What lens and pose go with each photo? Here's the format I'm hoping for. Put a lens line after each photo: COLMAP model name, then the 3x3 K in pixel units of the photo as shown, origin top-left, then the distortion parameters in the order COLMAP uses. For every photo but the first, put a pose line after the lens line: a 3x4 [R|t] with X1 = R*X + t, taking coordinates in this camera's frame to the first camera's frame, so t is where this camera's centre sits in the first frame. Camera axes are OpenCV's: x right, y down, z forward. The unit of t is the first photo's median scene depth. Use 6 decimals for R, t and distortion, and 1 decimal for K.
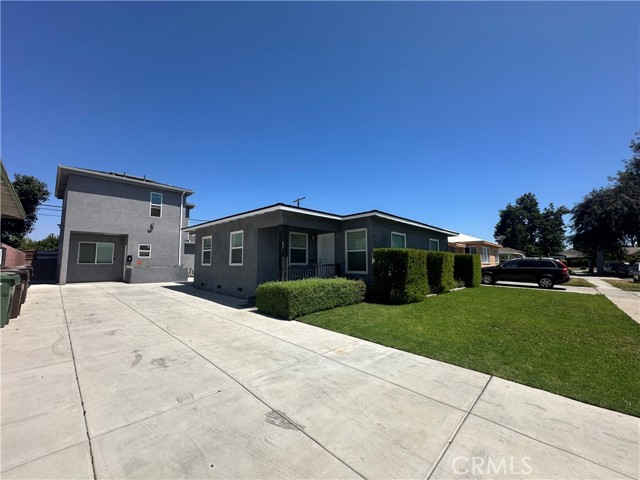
lens RADIAL K [[253.8, 0, 319.7], [0, 253.8, 240.2], [0, 0, 1]] dist [-0.005764, 0.001461]
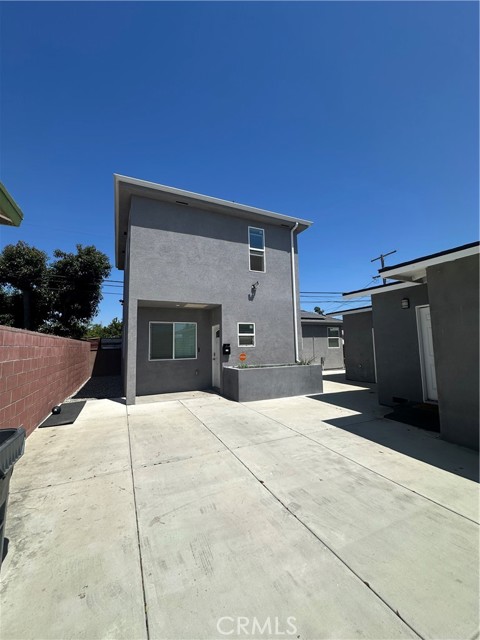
lens RADIAL K [[253.8, 0, 240.9], [0, 253.8, 320.9], [0, 0, 1]] dist [-0.005764, 0.001461]
pose [[0.933256, -0.049320, -0.355811, -0.647934], [0.048573, 0.998759, -0.011040, 0.024367], [0.355913, -0.006979, 0.934493, 0.628564]]
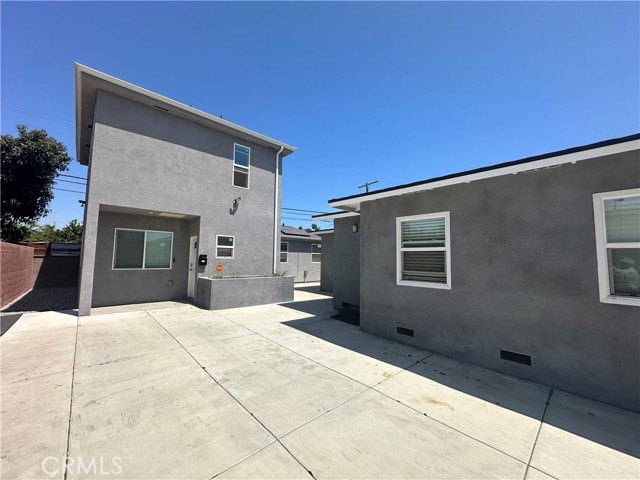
lens RADIAL K [[253.8, 0, 319.8], [0, 253.8, 239.8], [0, 0, 1]] dist [-0.005764, 0.001461]
pose [[0.998187, 0.012978, -0.058769, -0.571940], [-0.012205, 0.999835, 0.013482, 0.021656], [0.058935, -0.012741, 0.998181, 0.575701]]
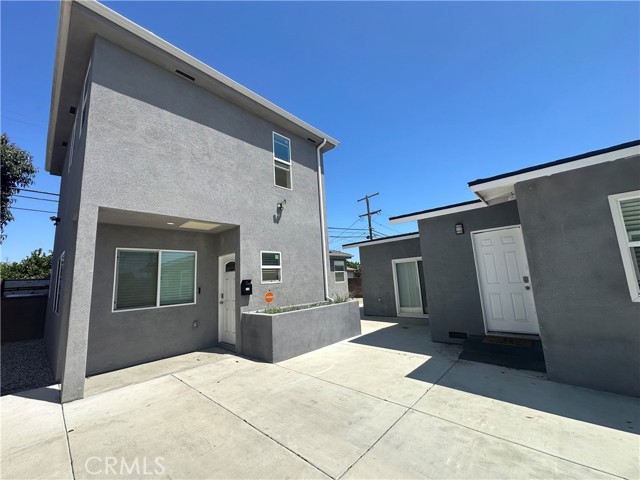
lens RADIAL K [[253.8, 0, 319.6], [0, 253.8, 240.4], [0, 0, 1]] dist [-0.005764, 0.001461]
pose [[0.998493, -0.048743, 0.025234, -0.790594], [0.050259, 0.996720, -0.063427, 0.037910], [-0.022059, 0.064599, 0.997667, 0.749002]]
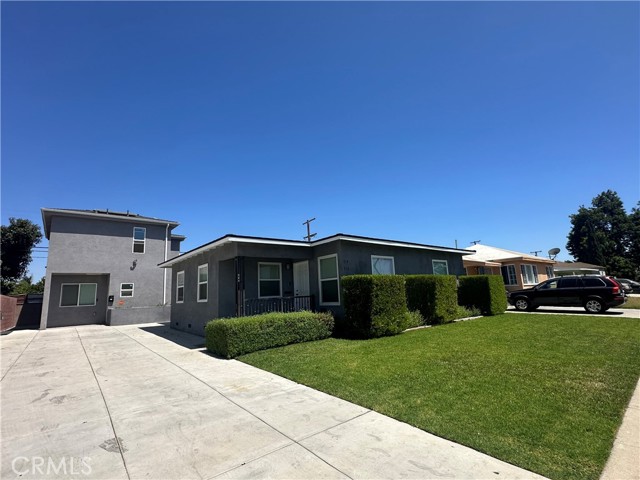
lens RADIAL K [[301.0, 0, 320.4], [0, 301.0, 241.7], [0, 0, 1]] dist [-0.005263, 0.000421]
pose [[0.992788, -0.064250, -0.101209, 0.184024], [0.055790, 0.994877, -0.084308, -0.002421], [0.106107, 0.078054, 0.991286, -0.053095]]
